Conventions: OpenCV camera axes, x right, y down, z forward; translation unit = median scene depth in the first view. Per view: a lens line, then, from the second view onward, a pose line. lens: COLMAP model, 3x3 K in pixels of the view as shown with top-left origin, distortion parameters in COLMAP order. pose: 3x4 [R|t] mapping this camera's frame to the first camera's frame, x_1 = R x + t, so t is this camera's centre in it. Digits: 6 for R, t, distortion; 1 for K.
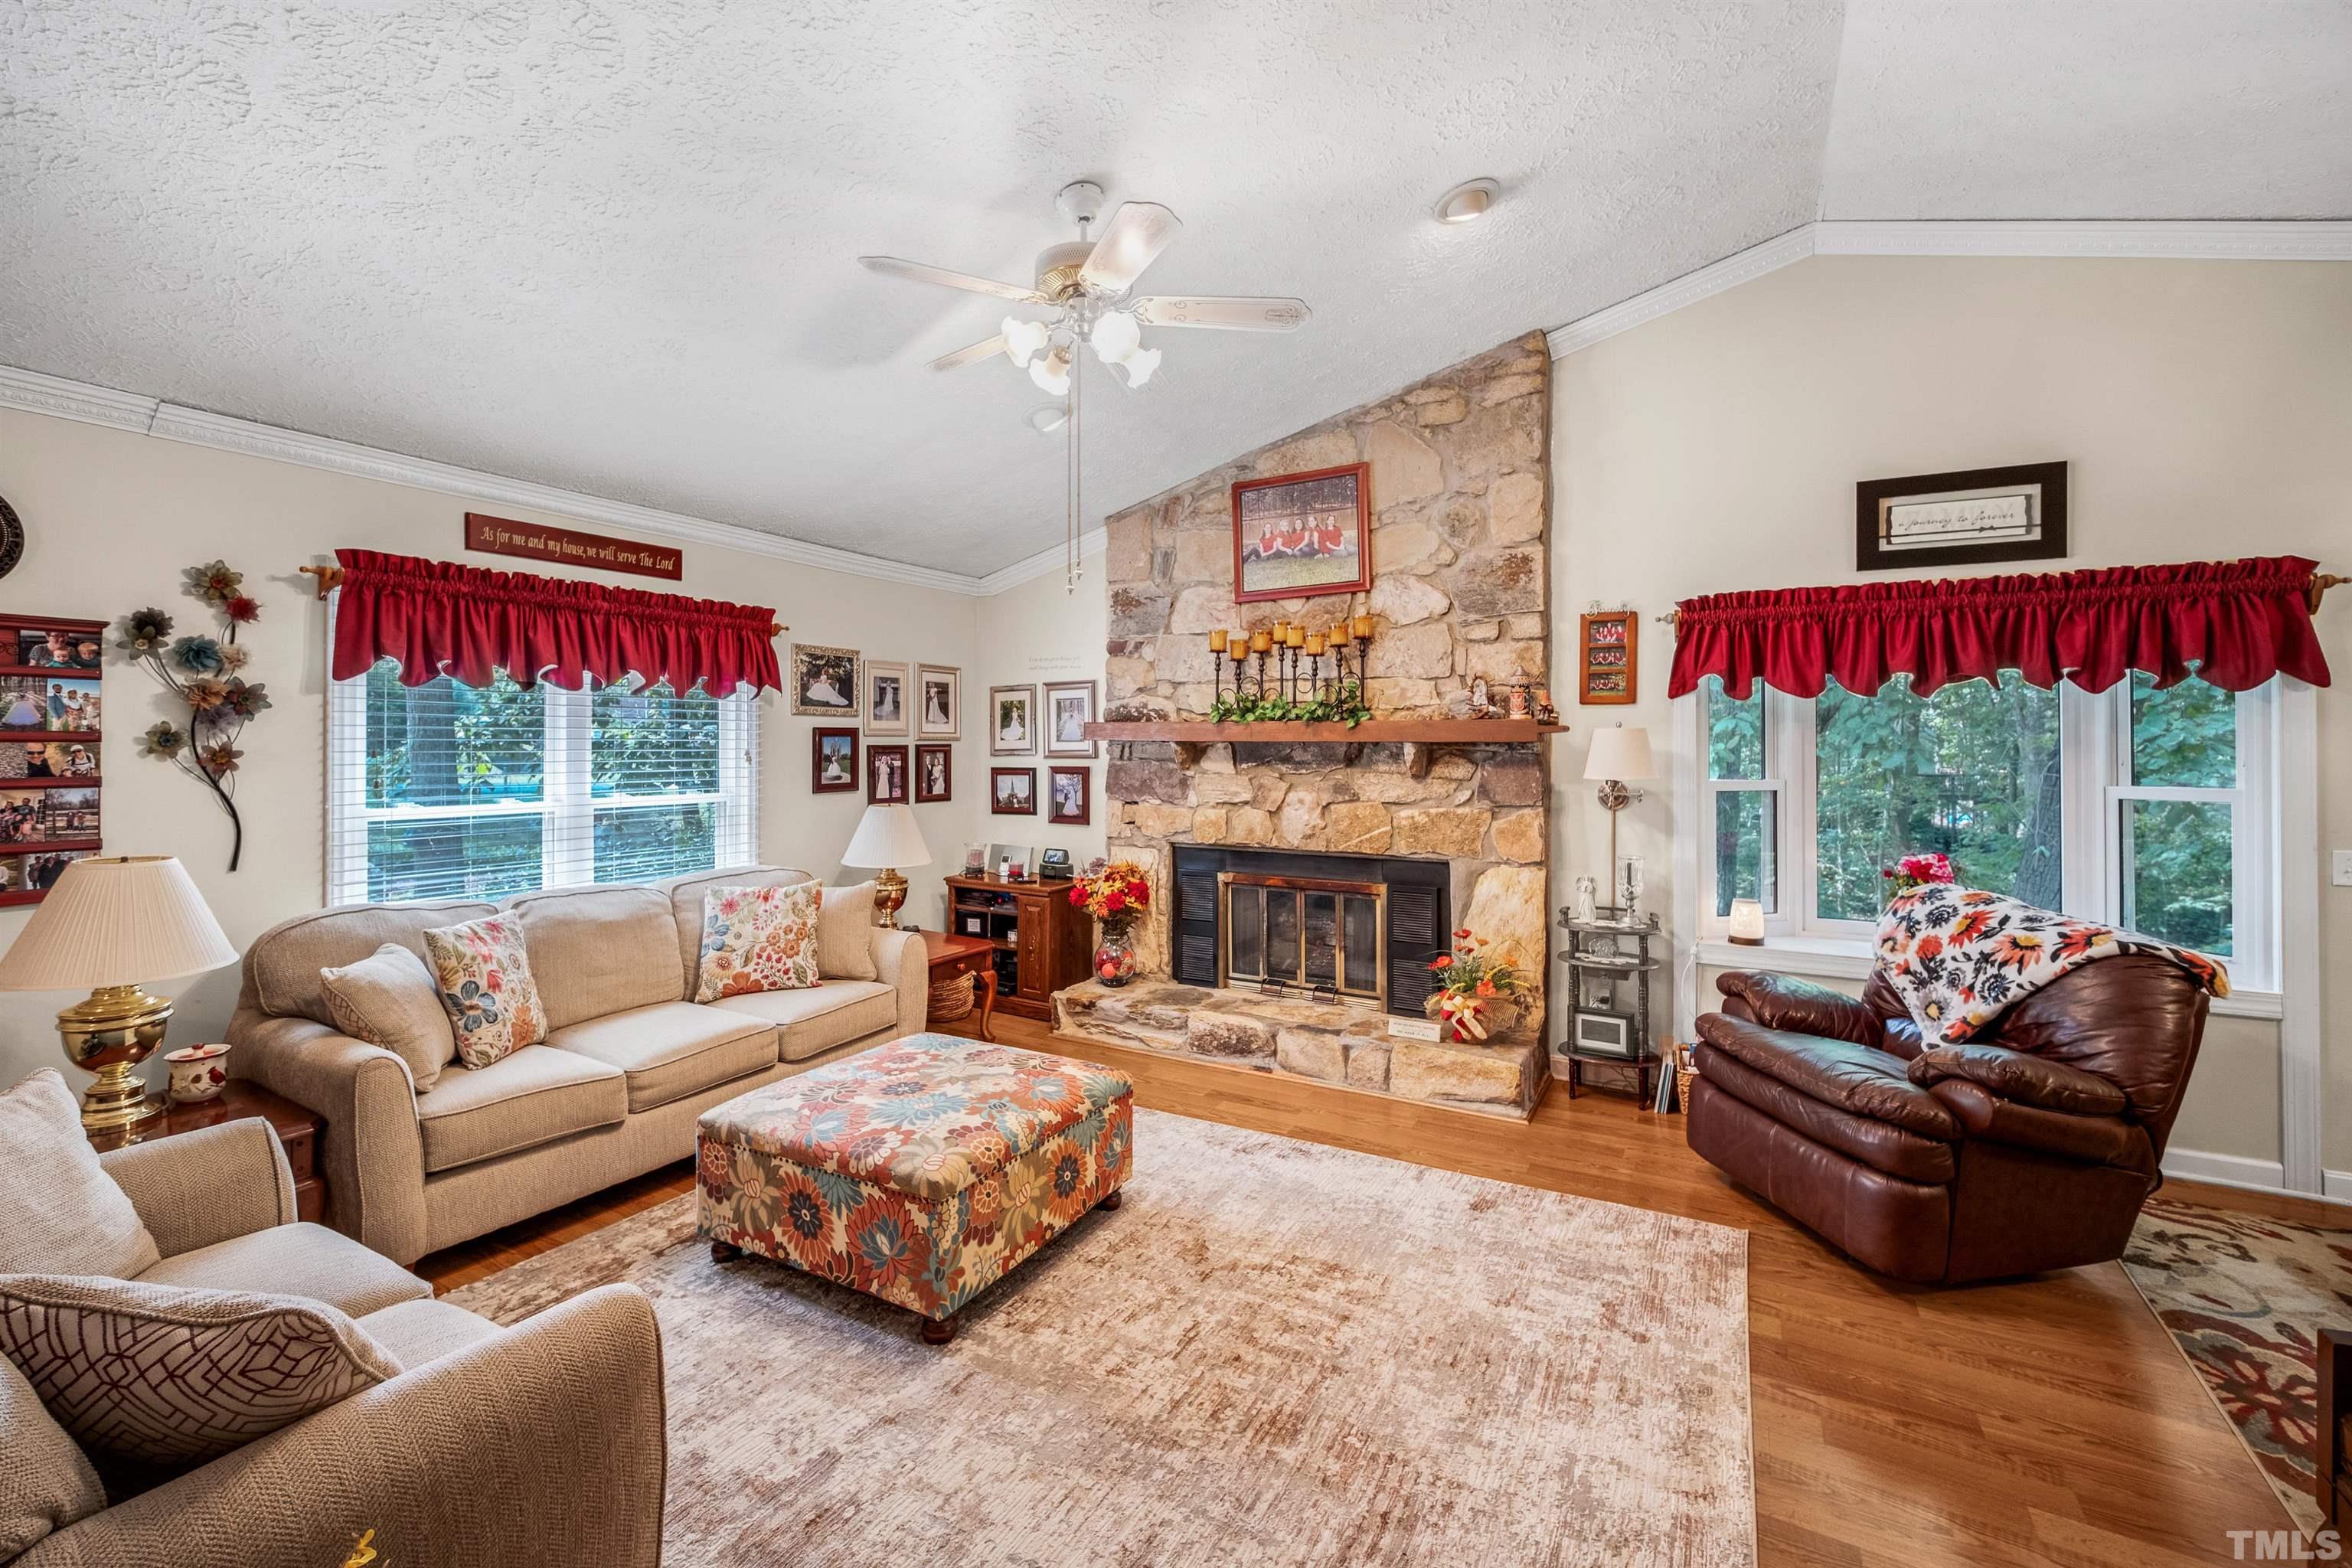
lens RADIAL K [[972.4, 0, 1162.1], [0, 972.4, 737.3], [0, 0, 1]] dist [-0.002070, -0.000399]
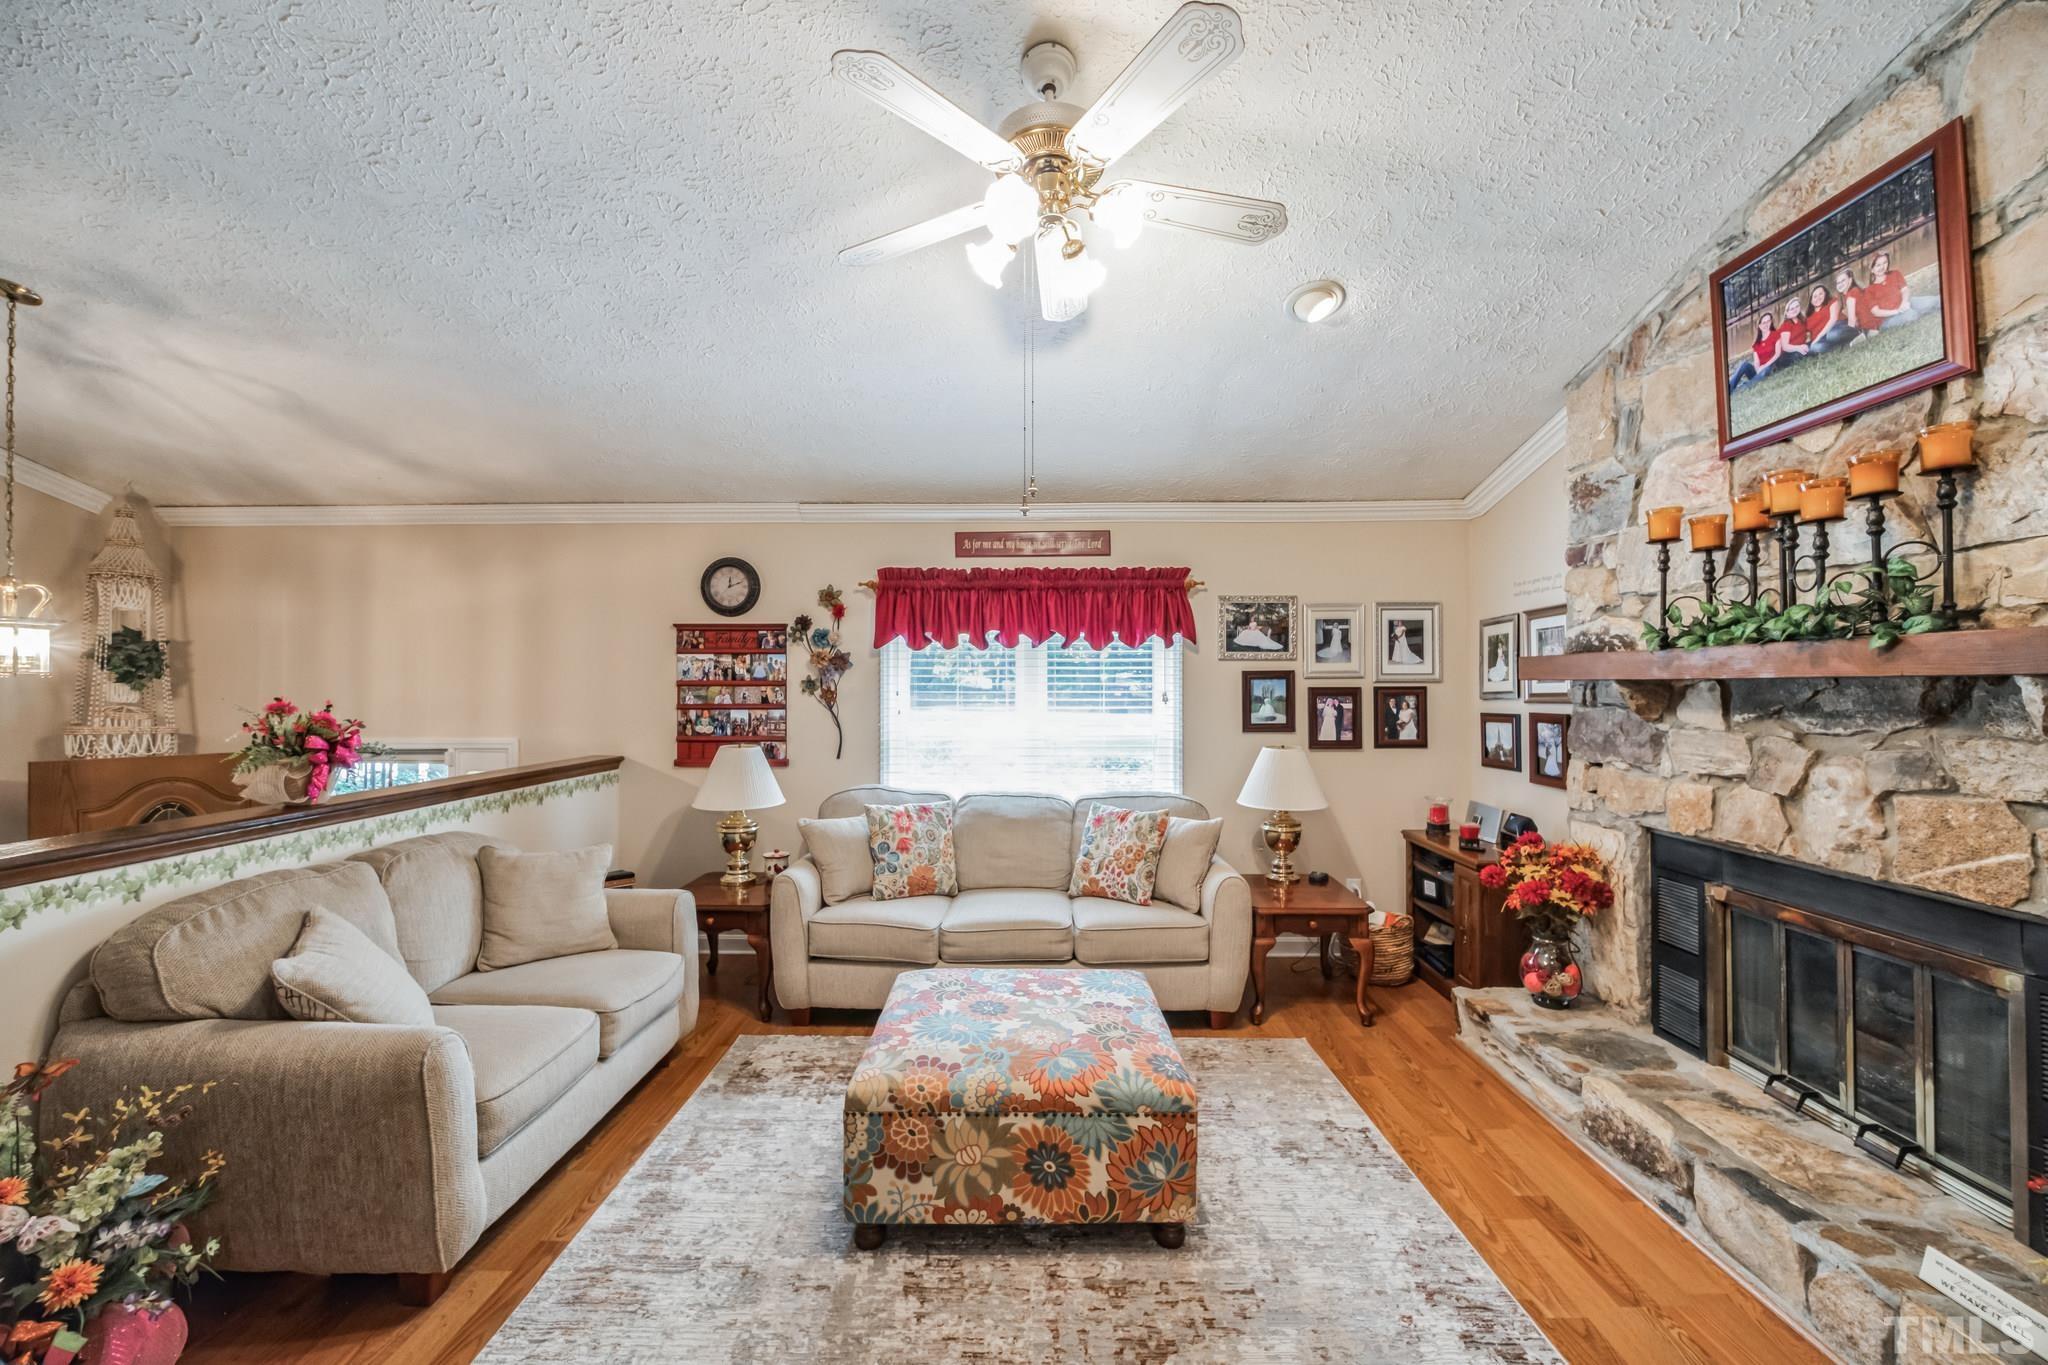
lens RADIAL K [[806.1, 0, 1025.3], [0, 806.1, 683.2], [0, 0, 1]] dist [-0.007657, 0.000415]
pose [[0.493107, -0.008488, -0.869927, 0.347436], [0.007106, 0.999958, -0.005729, 0.007785], [0.869940, -0.003356, 0.493147, 0.400516]]
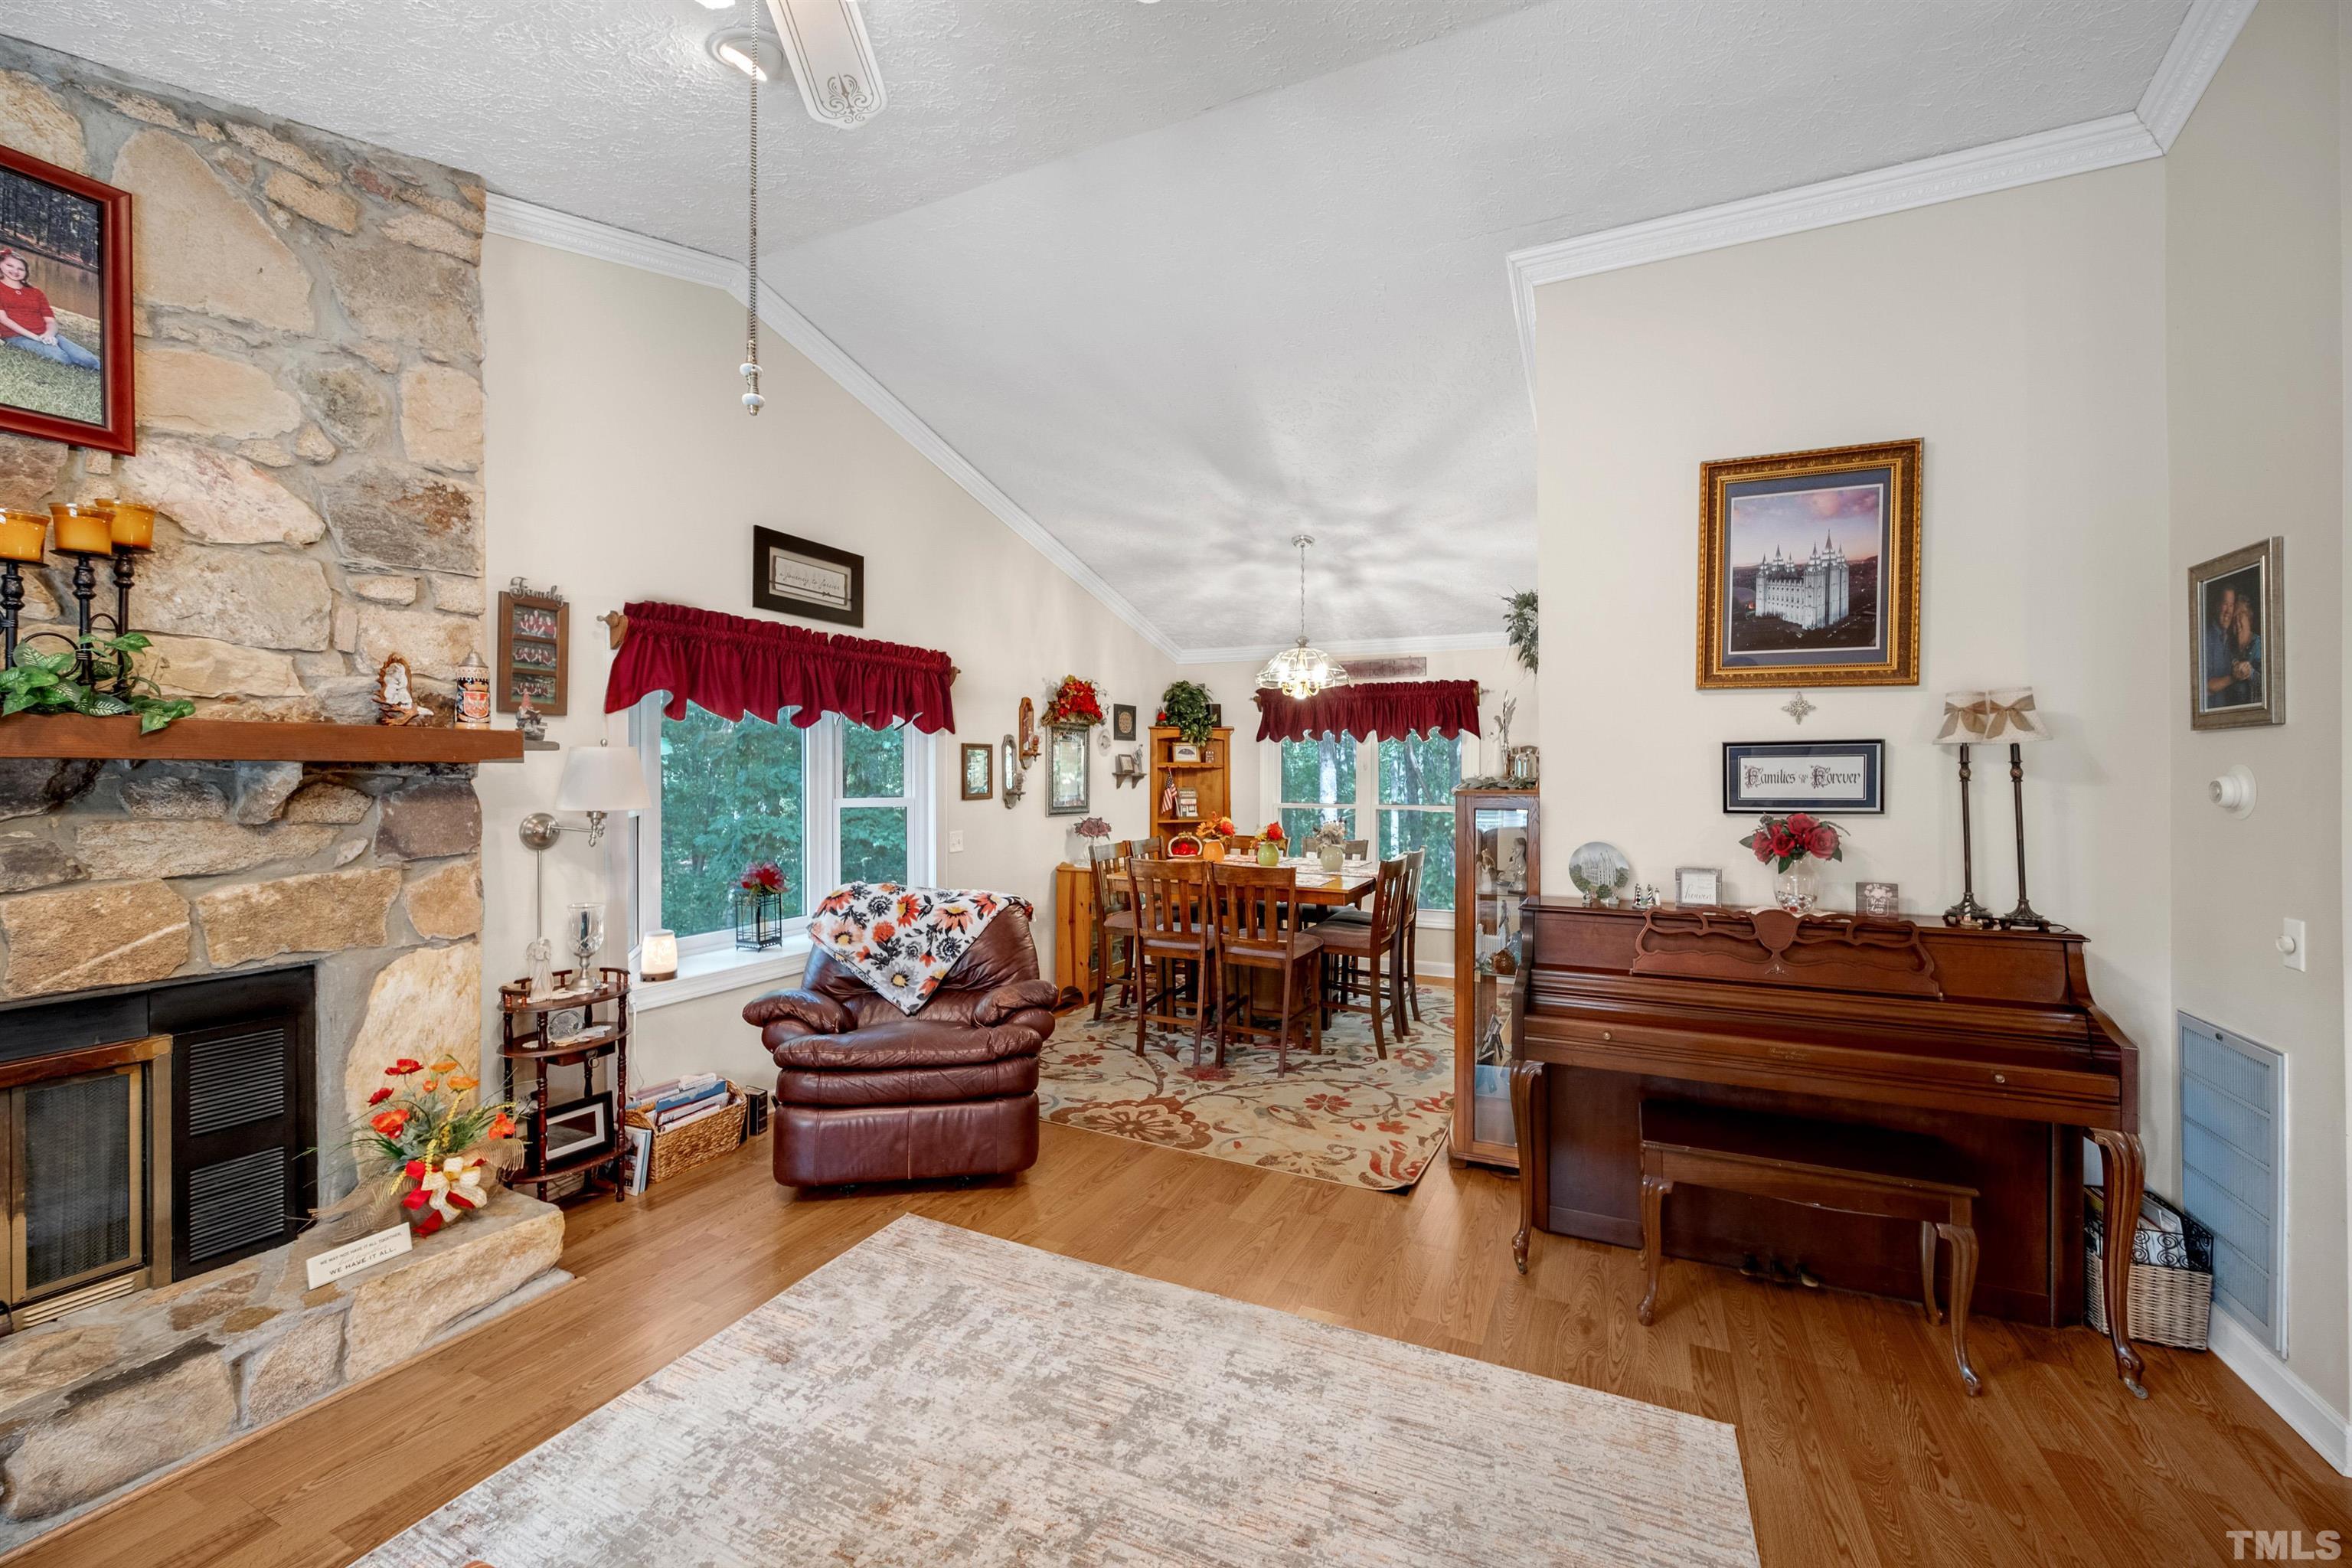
lens RADIAL K [[972.4, 0, 1153.2], [0, 972.4, 769.9], [0, 0, 1]] dist [-0.002070, -0.000399]
pose [[-0.077945, -0.000357, 0.996958, -0.341239], [-0.011545, 0.999933, -0.000544, 0.004554], [-0.996891, -0.011553, -0.077944, 0.546275]]
